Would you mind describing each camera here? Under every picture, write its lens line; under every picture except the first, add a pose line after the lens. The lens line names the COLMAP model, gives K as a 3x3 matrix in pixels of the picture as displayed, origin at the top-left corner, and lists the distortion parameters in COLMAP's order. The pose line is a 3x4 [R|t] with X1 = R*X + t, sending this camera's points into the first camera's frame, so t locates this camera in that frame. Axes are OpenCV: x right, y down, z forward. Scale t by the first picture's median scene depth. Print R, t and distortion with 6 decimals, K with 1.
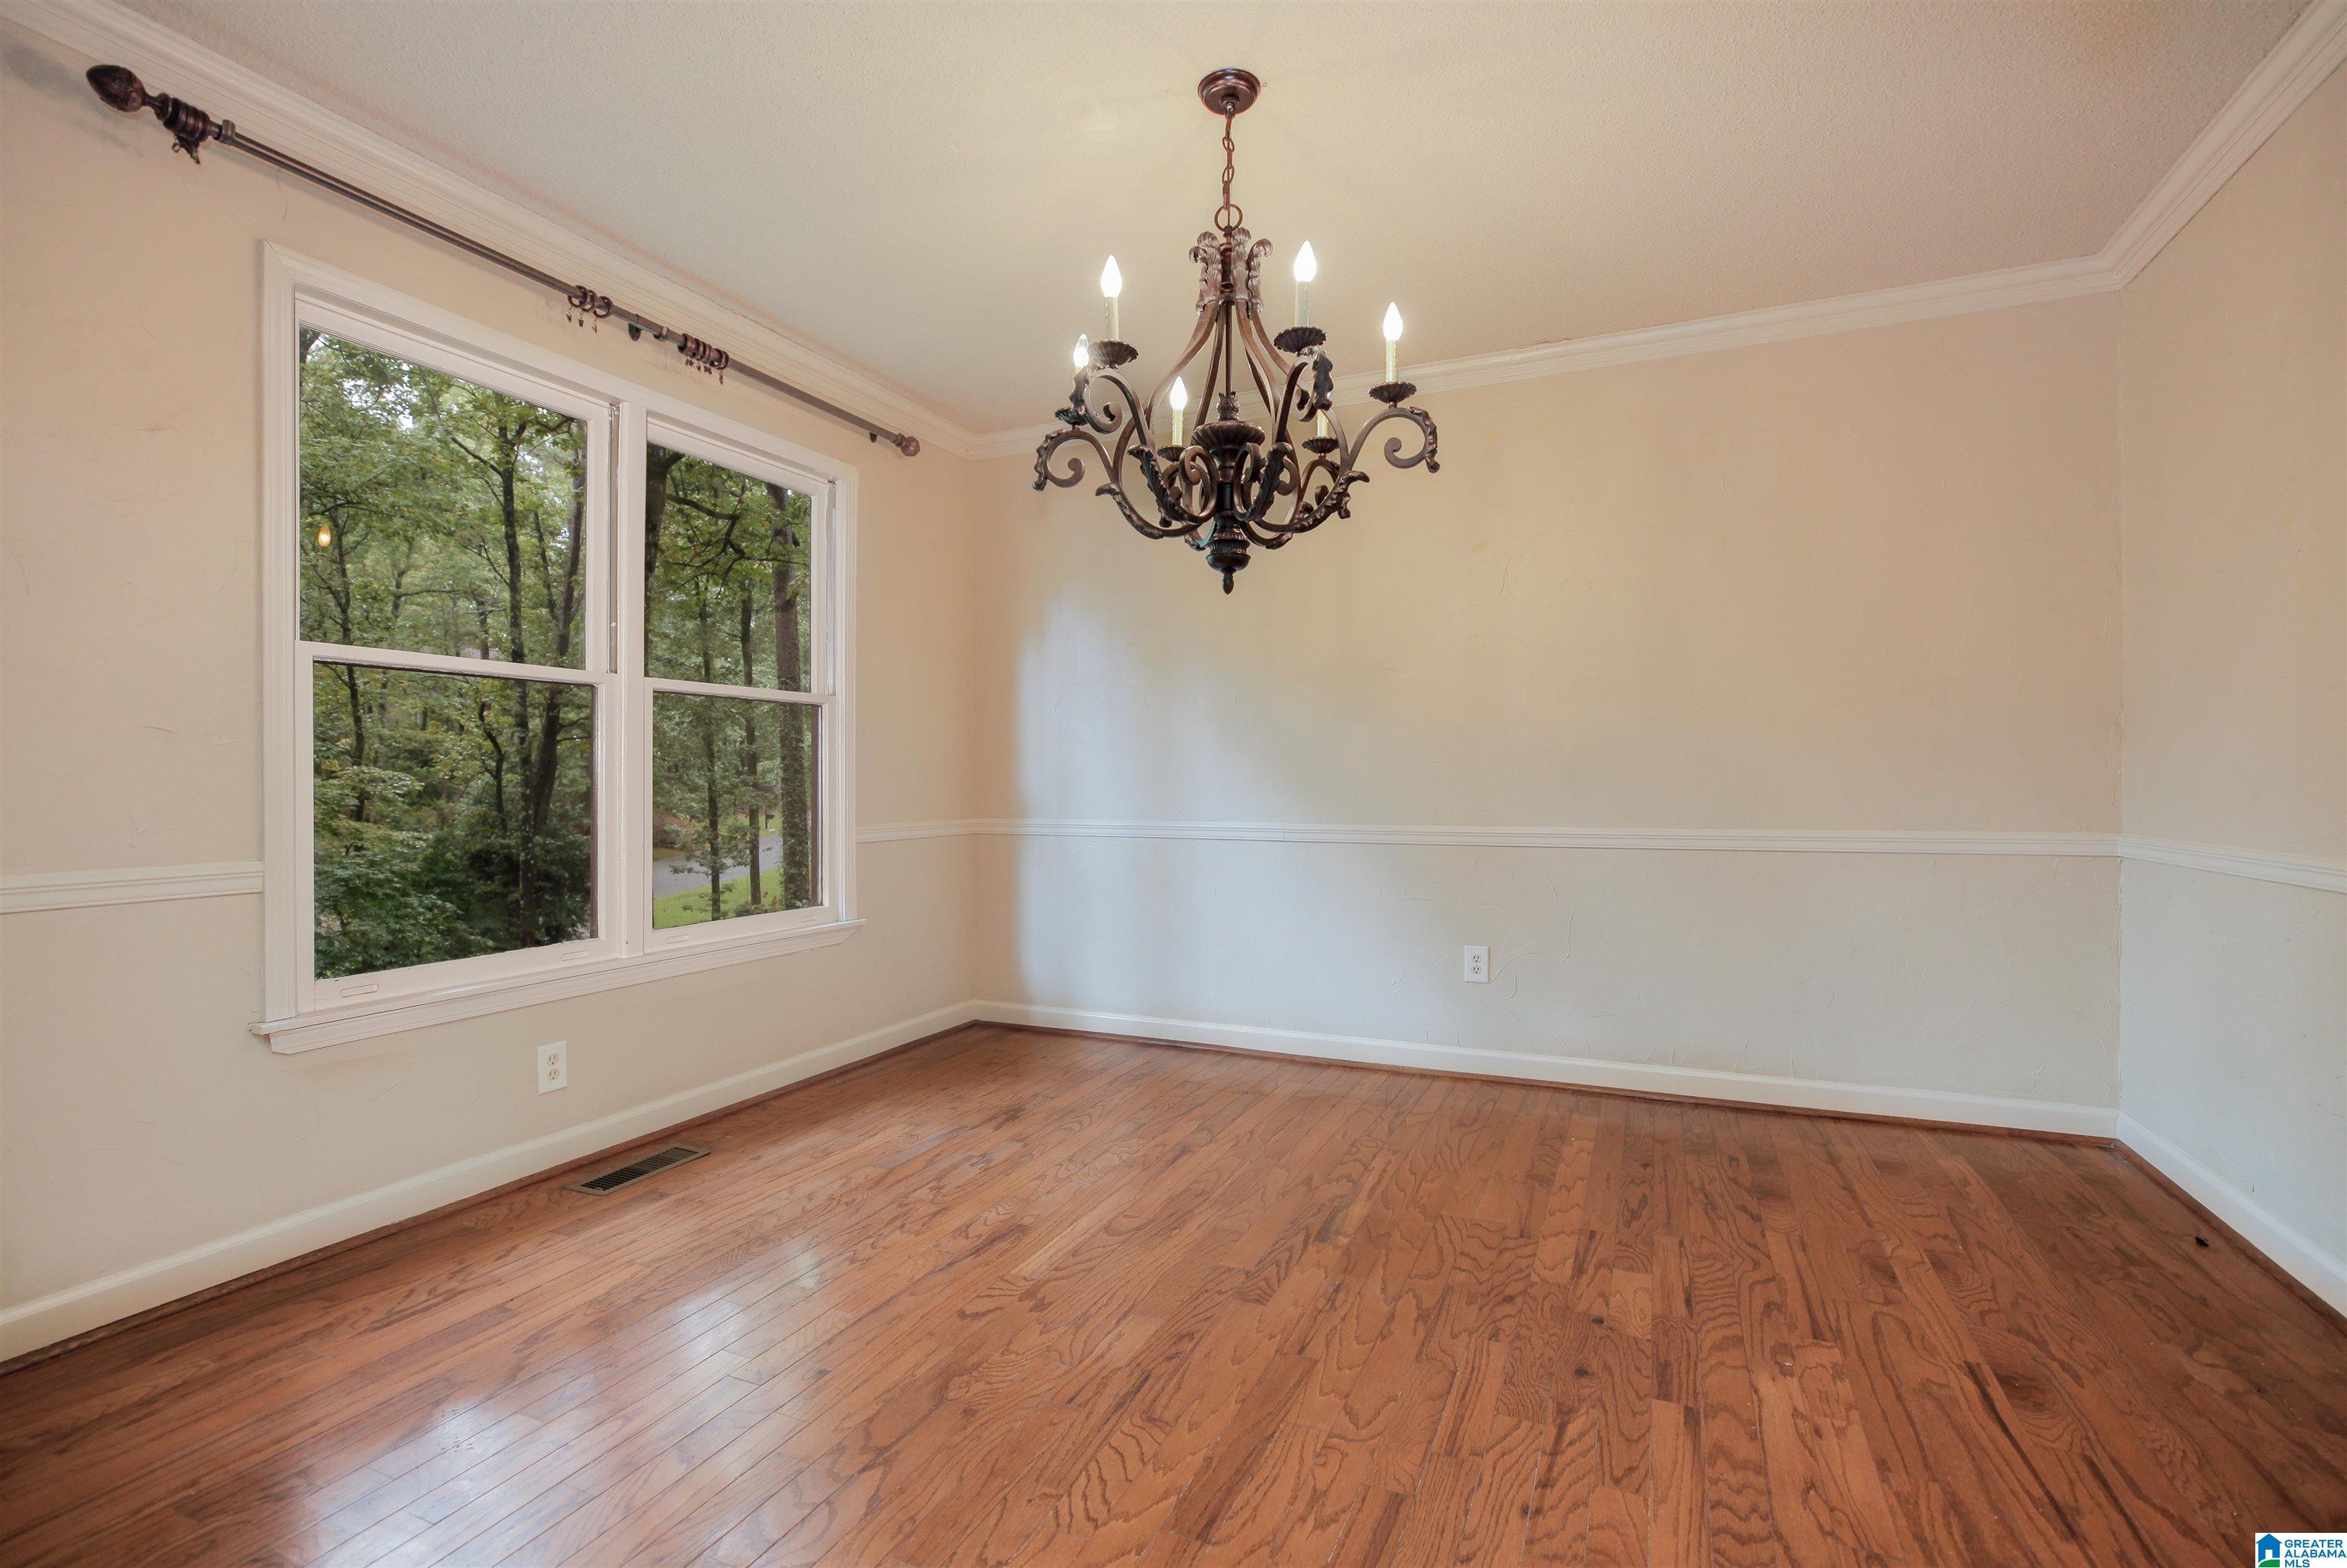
lens RADIAL K [[1076.6, 0, 1160.4], [0, 1076.6, 782.0], [0, 0, 1]] dist [-0.027192, 0.022948]
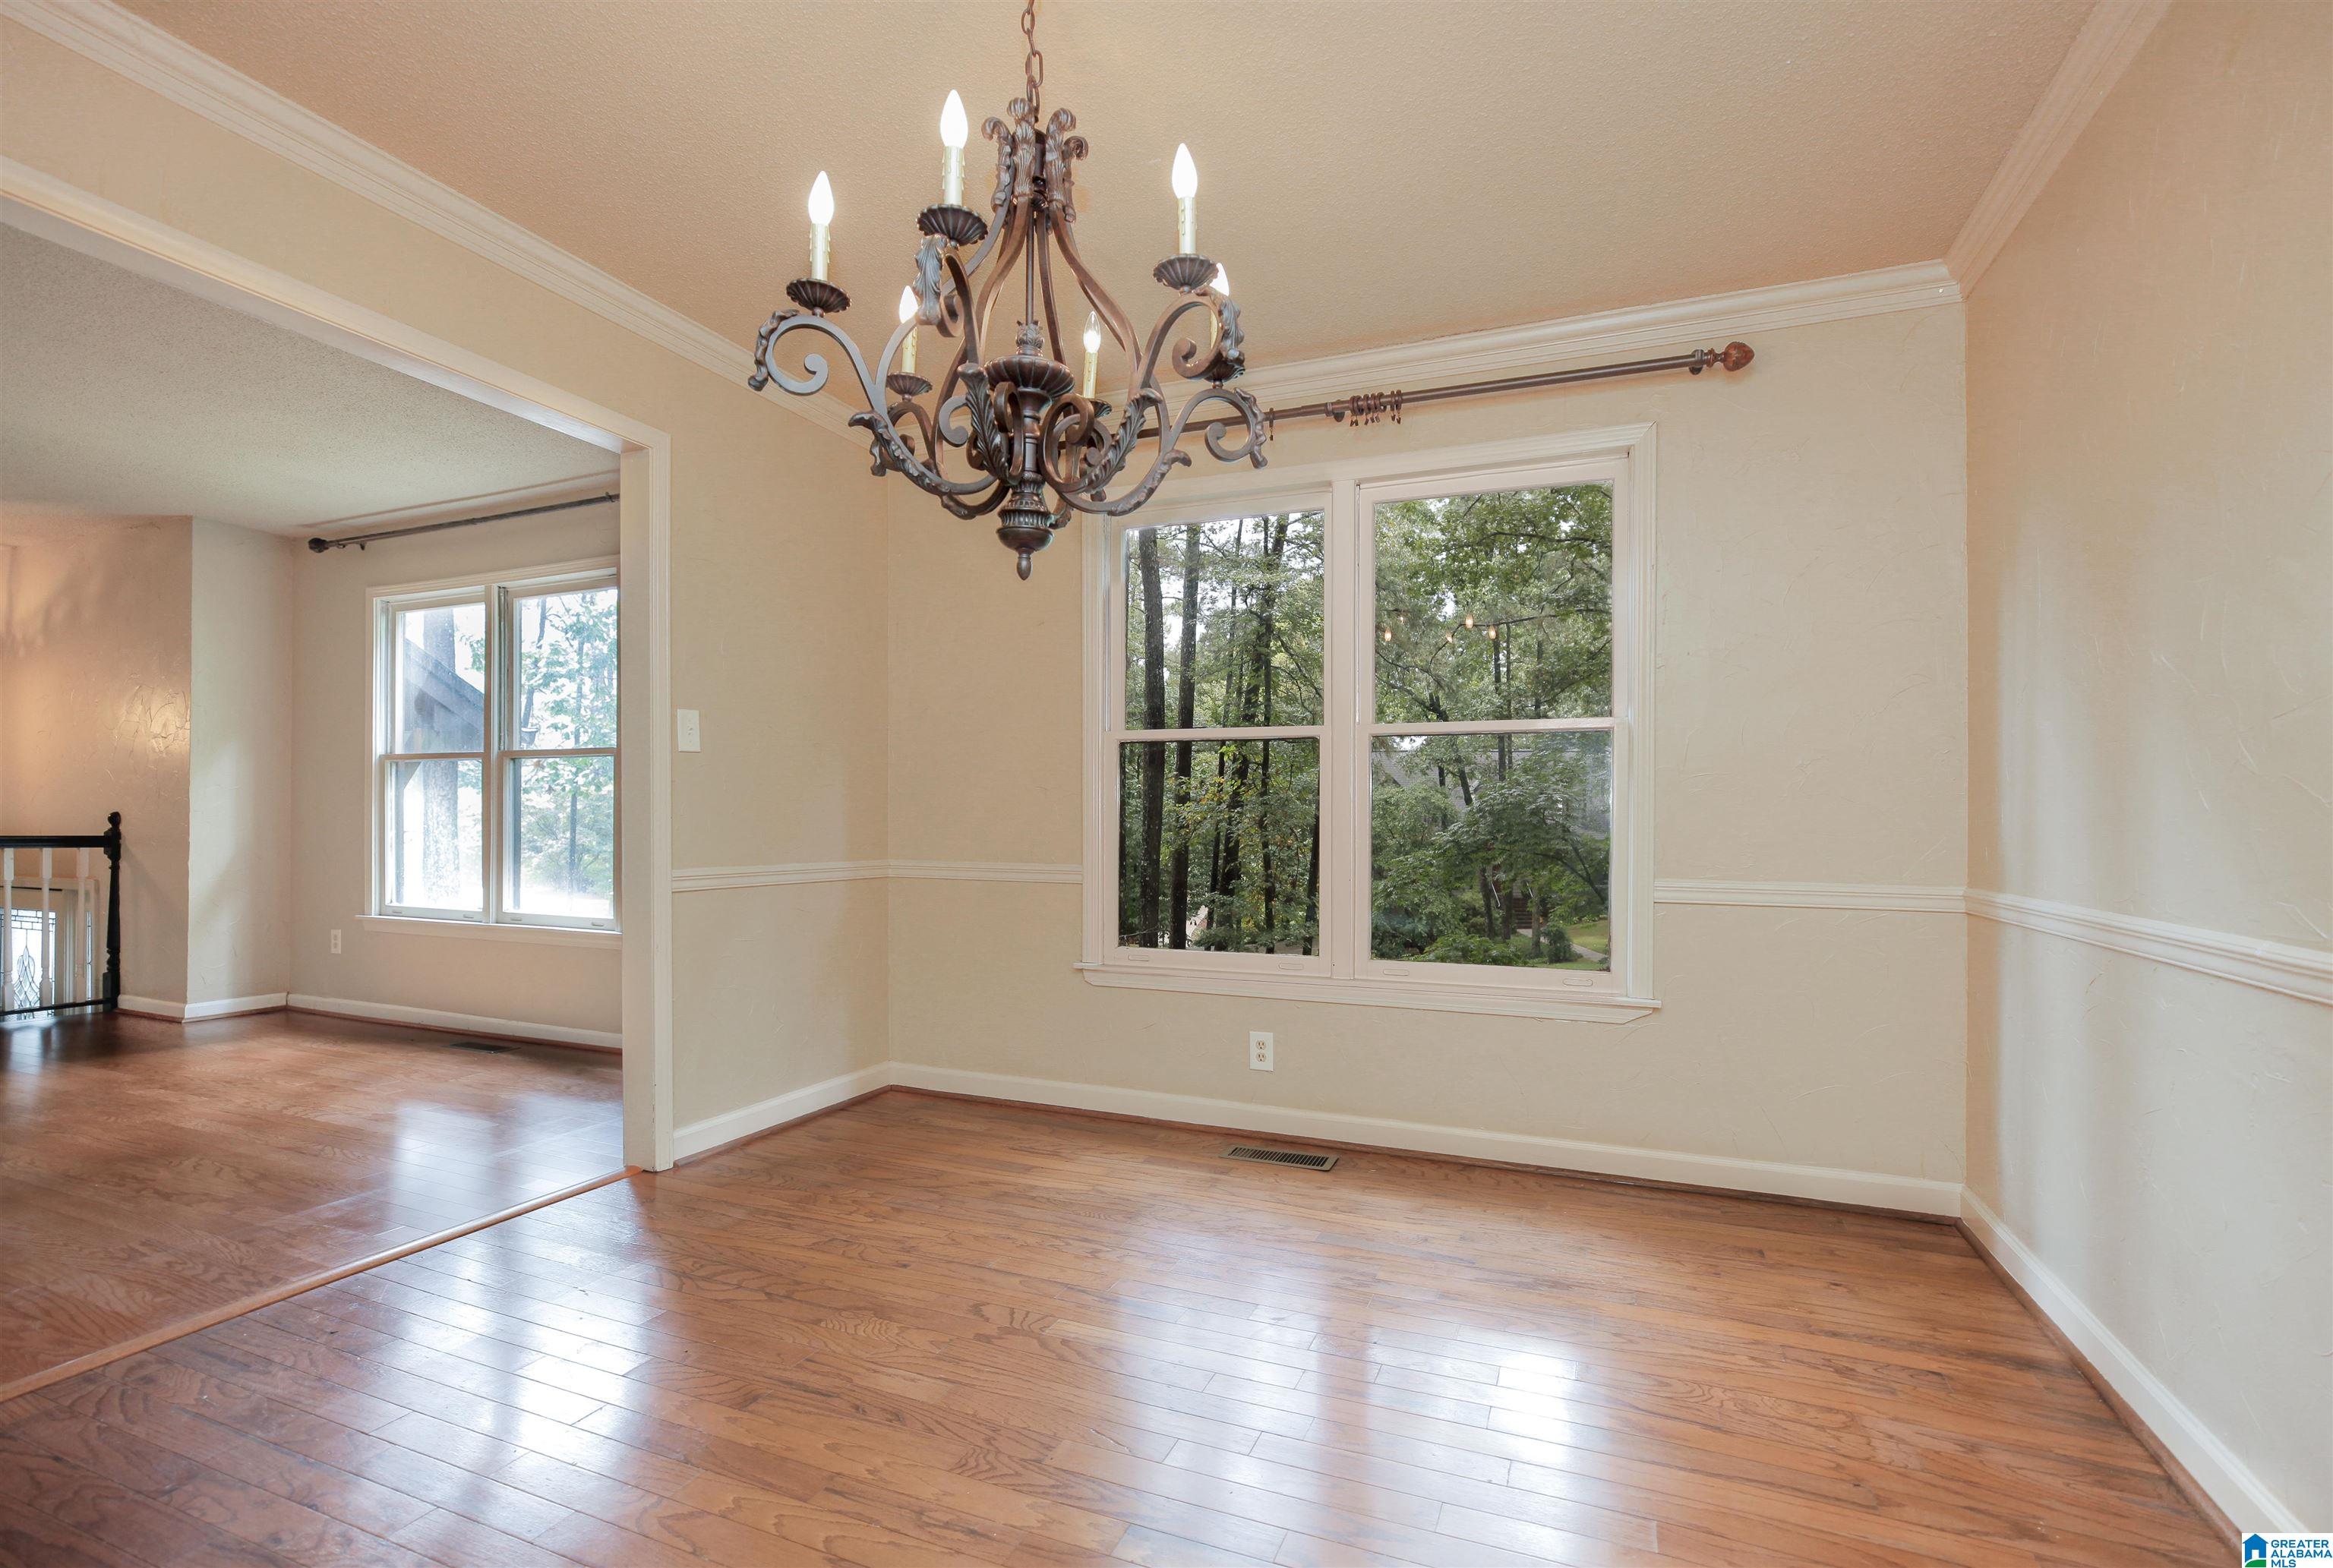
lens RADIAL K [[1083.6, 0, 1168.0], [0, 1083.6, 844.1], [0, 0, 1]] dist [-0.001208, -0.000069]
pose [[0.043127, 0.028011, -0.998677, 0.713523], [-0.013348, 0.999534, 0.027459, -0.006466], [0.998980, 0.012146, 0.043481, 0.883235]]
